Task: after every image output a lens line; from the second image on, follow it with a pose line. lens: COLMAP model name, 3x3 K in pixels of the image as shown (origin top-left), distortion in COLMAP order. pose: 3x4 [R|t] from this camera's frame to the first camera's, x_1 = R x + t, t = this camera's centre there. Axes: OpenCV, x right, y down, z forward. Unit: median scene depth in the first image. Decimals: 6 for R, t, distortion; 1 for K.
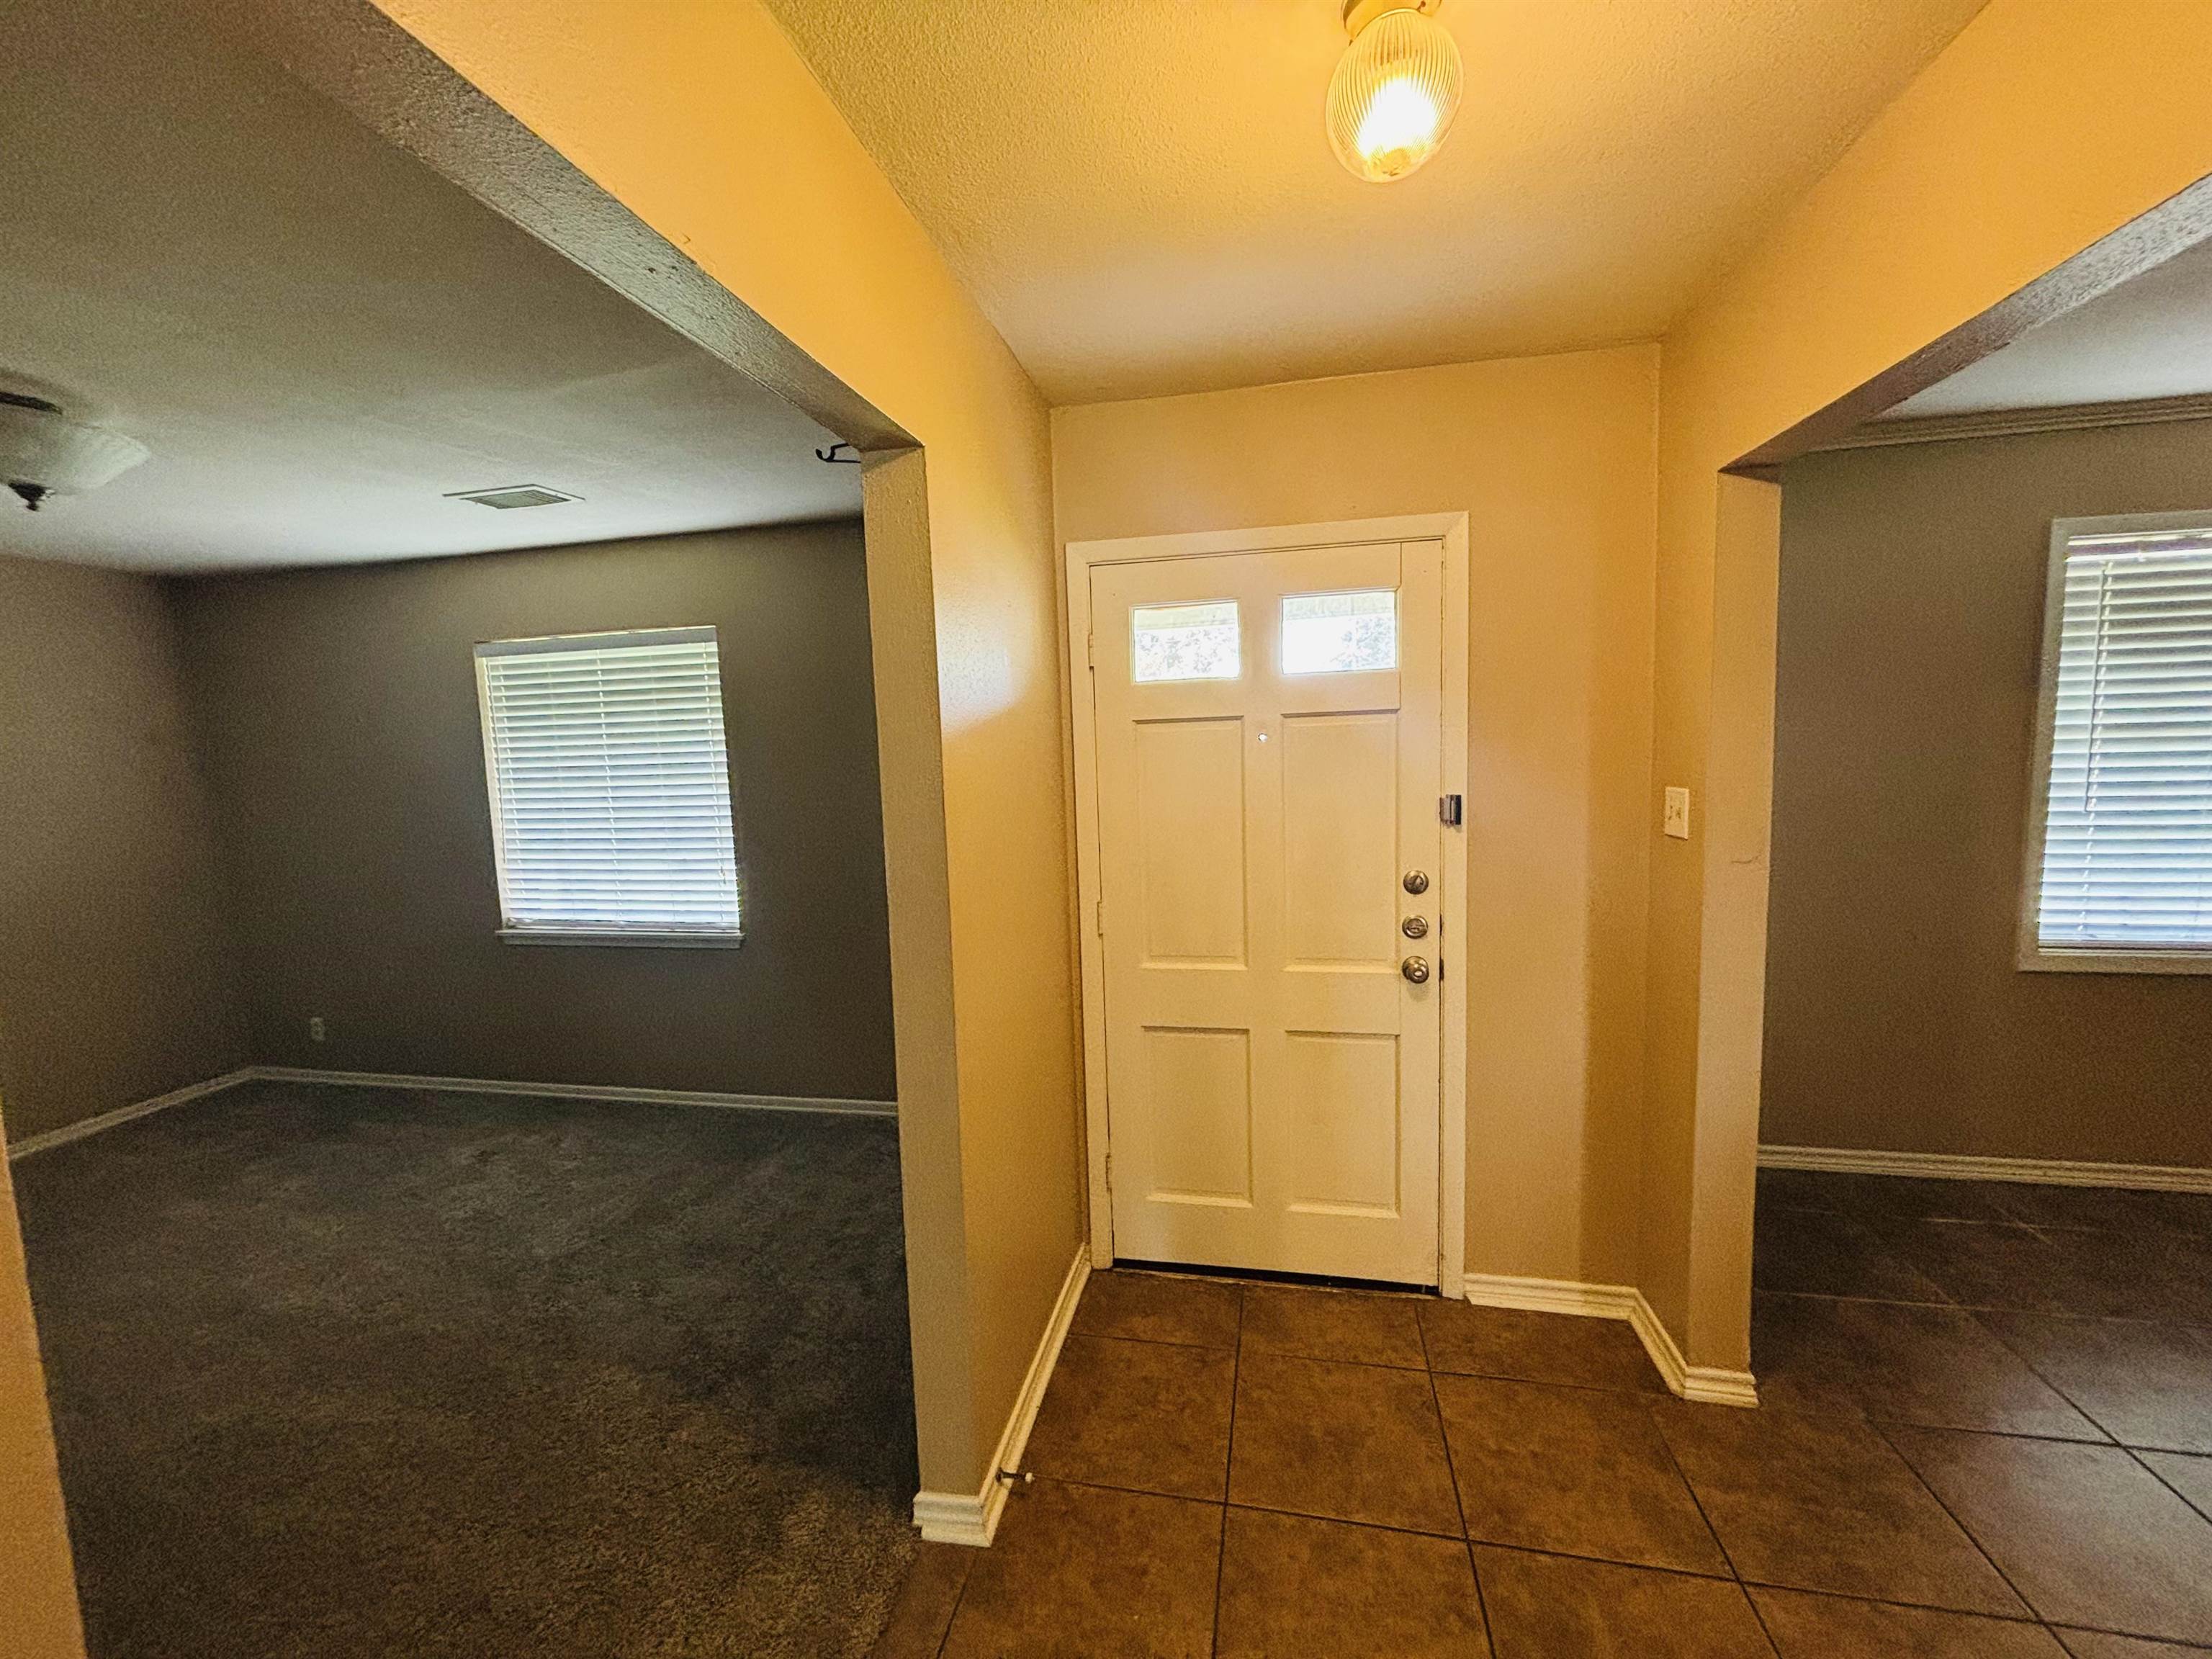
lens RADIAL K [[892.2, 0, 1090.5], [0, 892.2, 825.5], [0, 0, 1]] dist [0.003640, -0.000393]
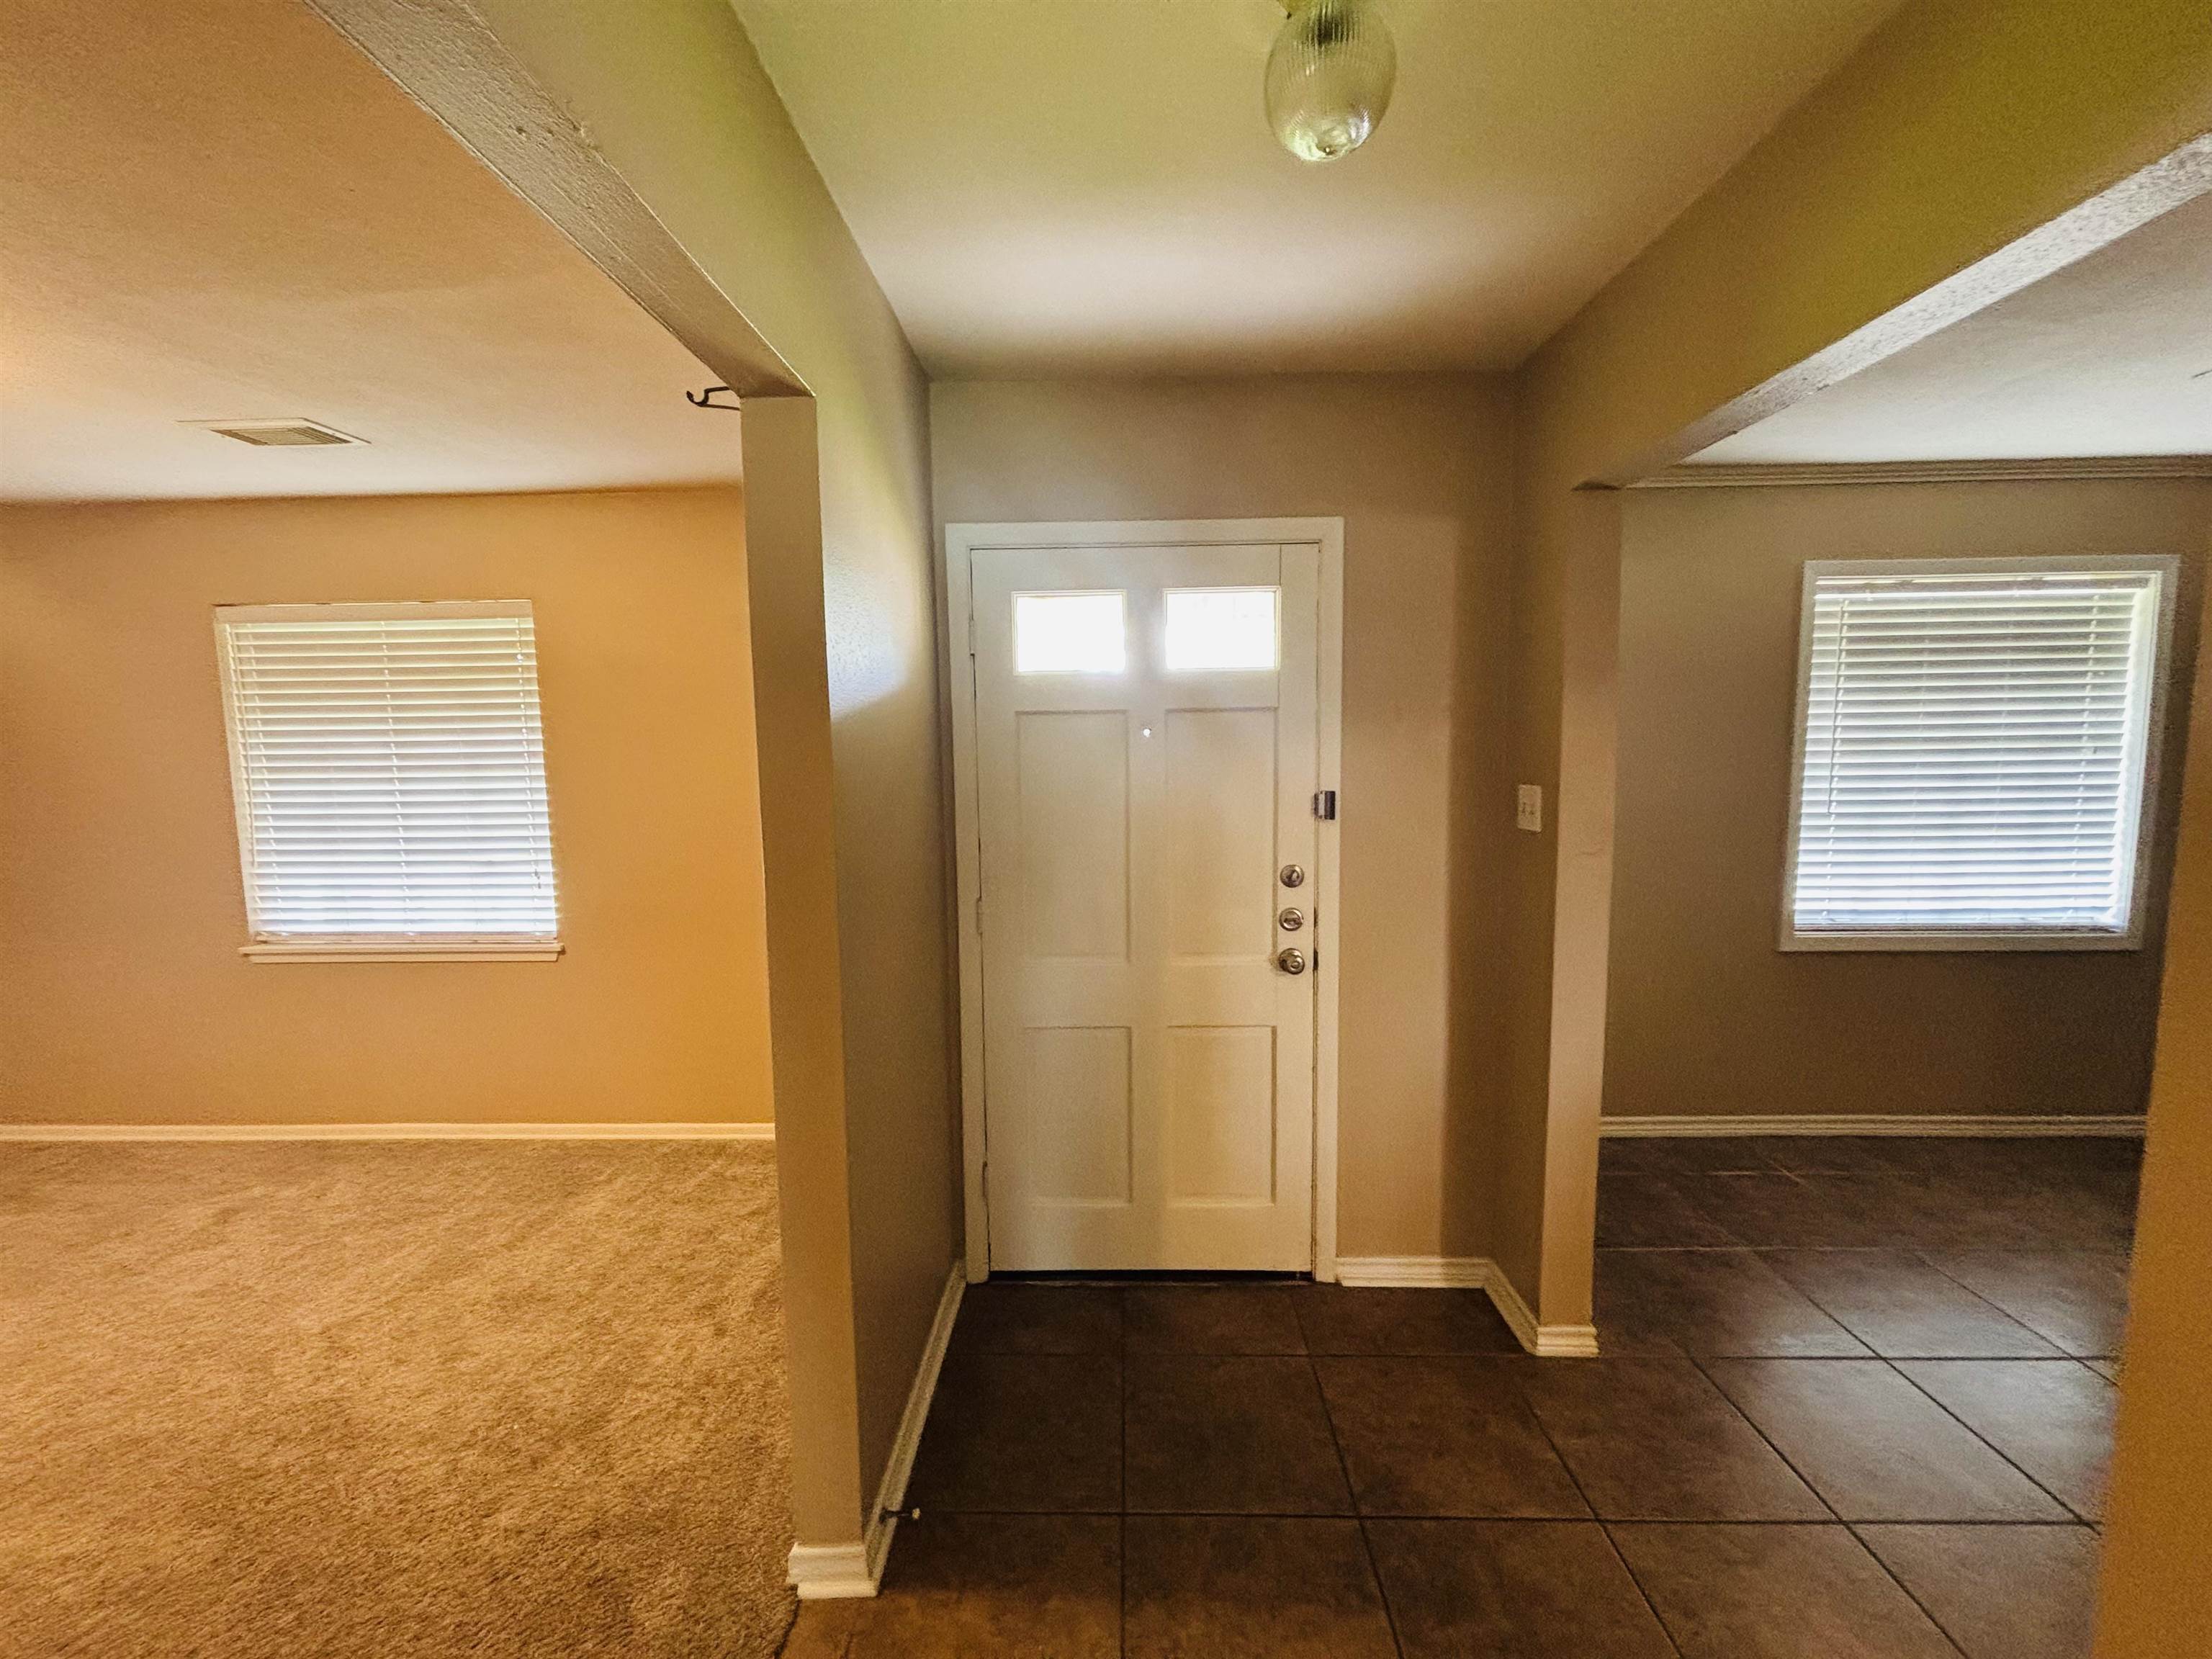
lens RADIAL K [[892.2, 0, 1092.9], [0, 892.2, 825.6], [0, 0, 1]] dist [0.003640, -0.000393]
pose [[0.983302, 0.004034, 0.181937, -0.043882], [-0.002422, 0.999956, -0.009081, 0.014171], [-0.181966, 0.008489, 0.983268, 0.031563]]
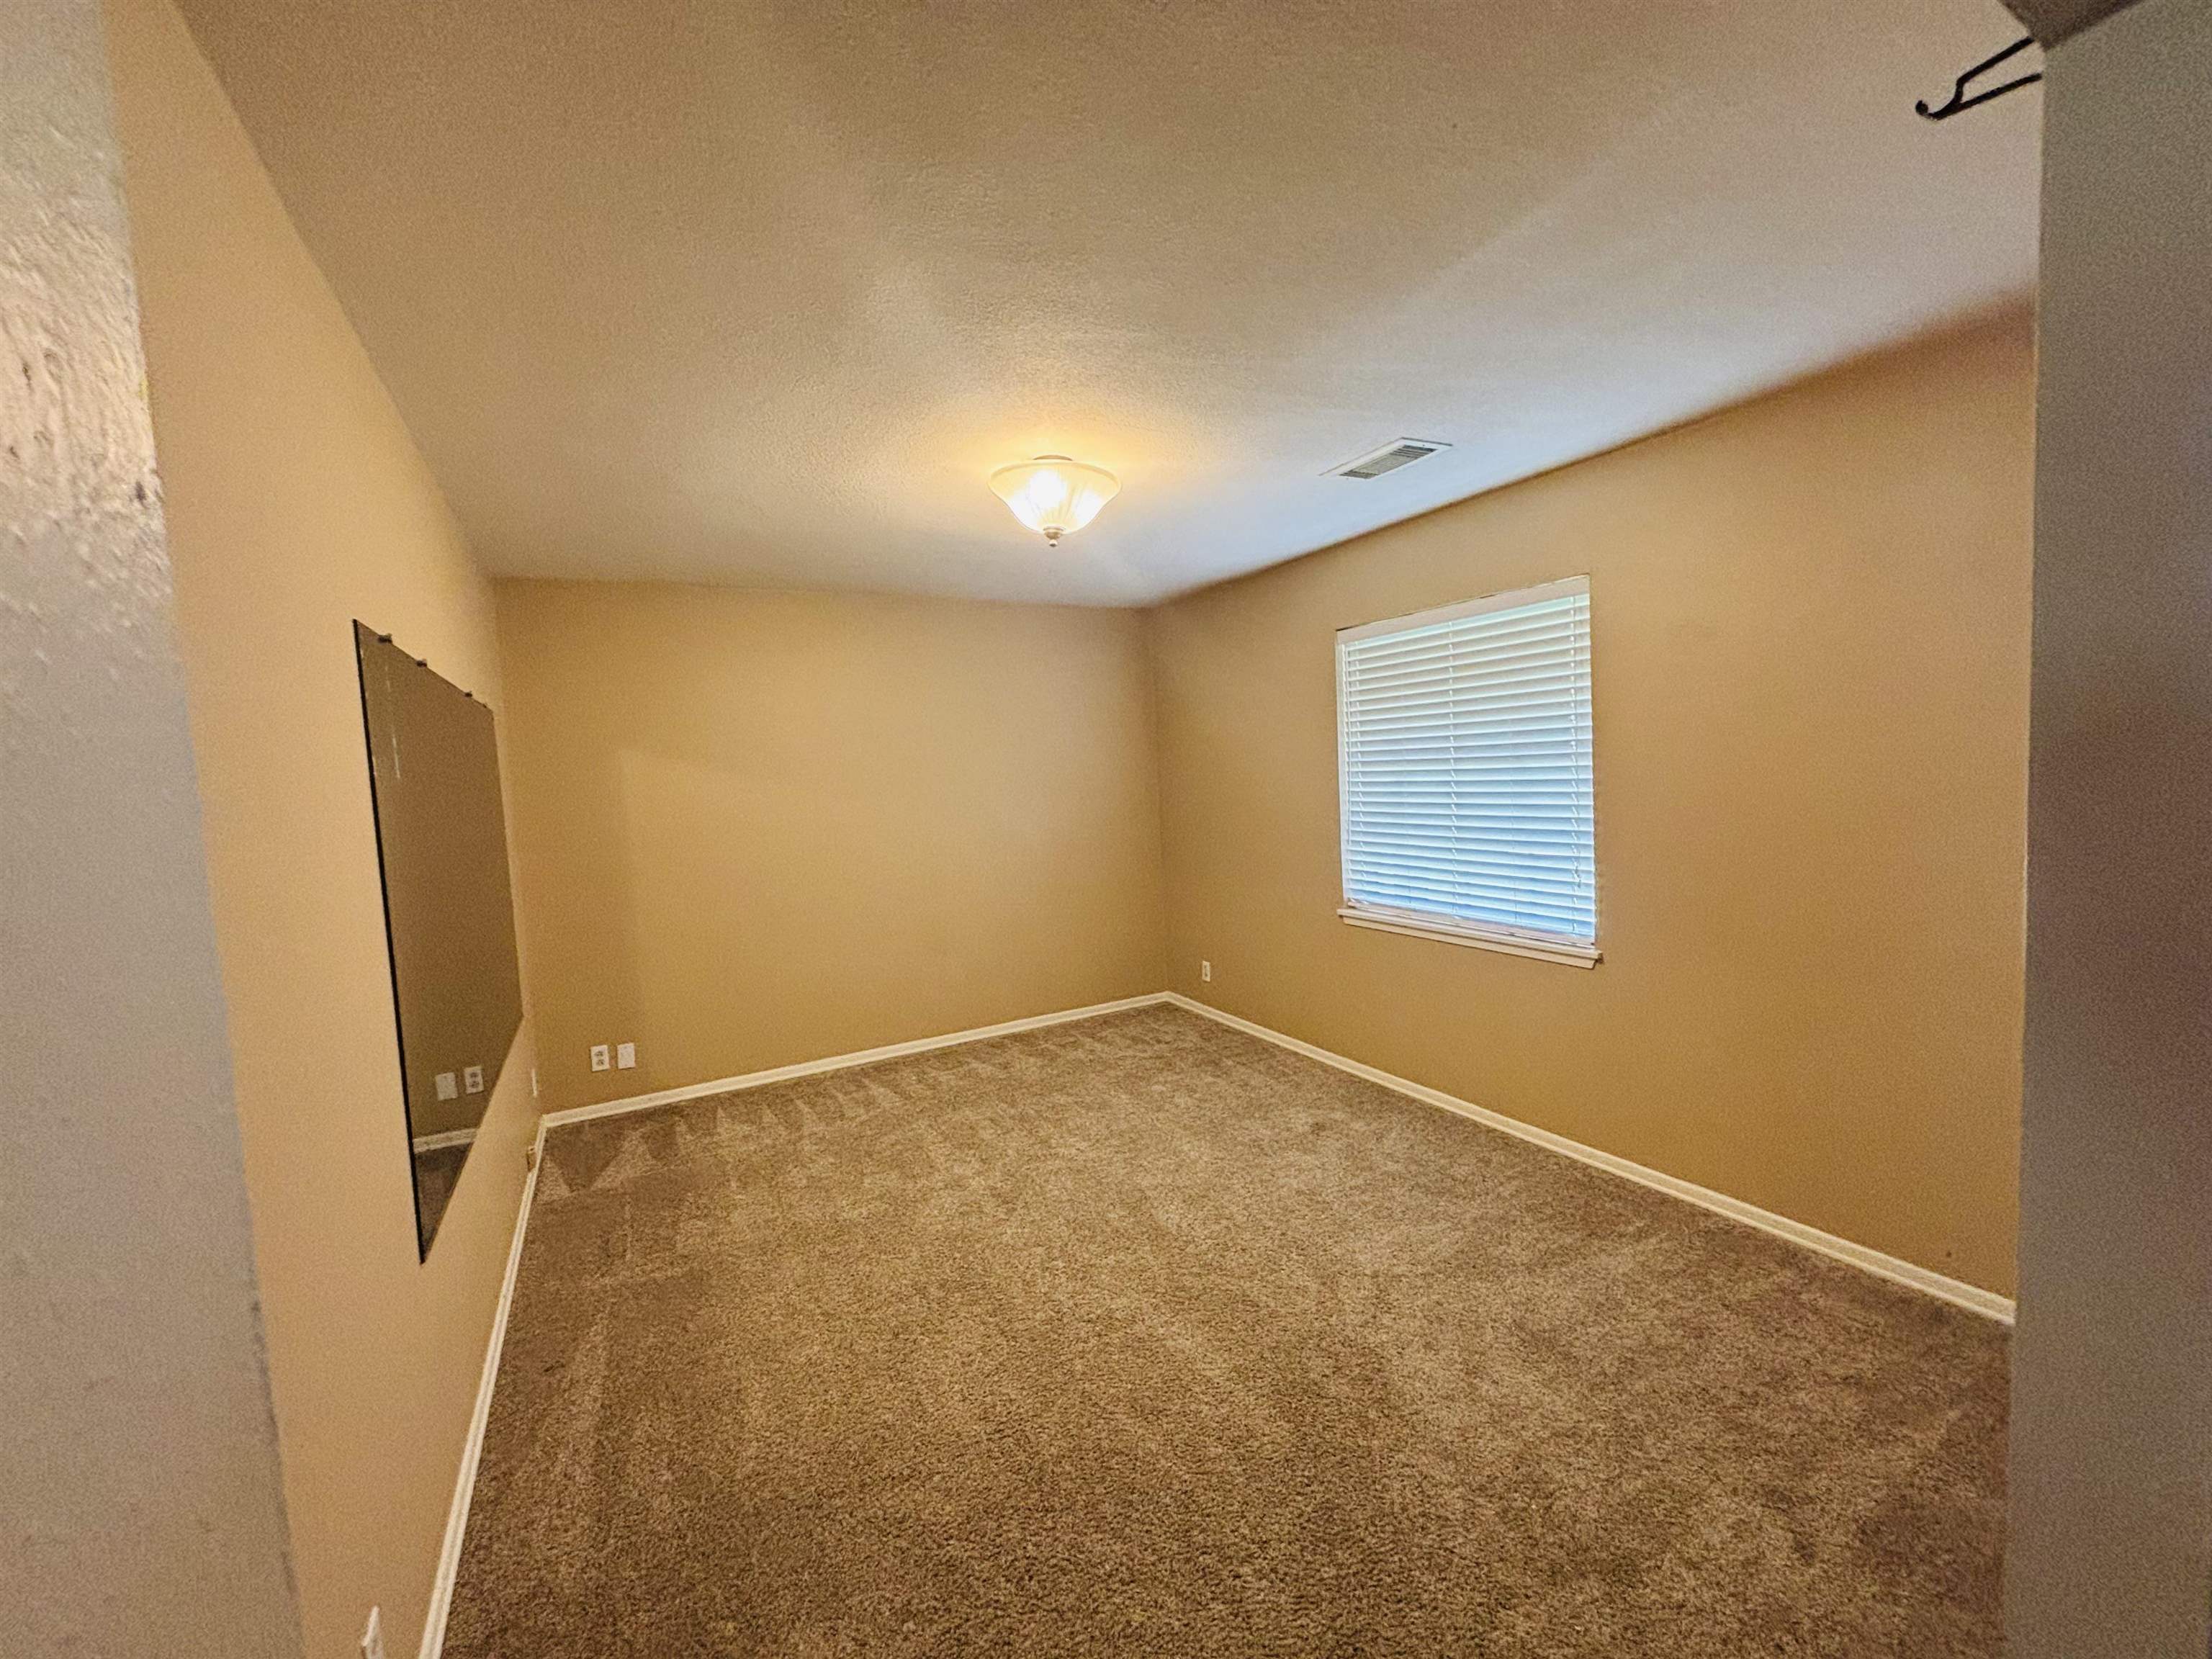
lens RADIAL K [[892.2, 0, 1112.2], [0, 892.2, 840.5], [0, 0, 1]] dist [0.003640, -0.000393]
pose [[0.667236, 0.063035, -0.742174, -0.132900], [-0.044231, 0.998007, 0.044999, 0.005498], [0.743532, 0.002803, 0.668695, 0.193134]]
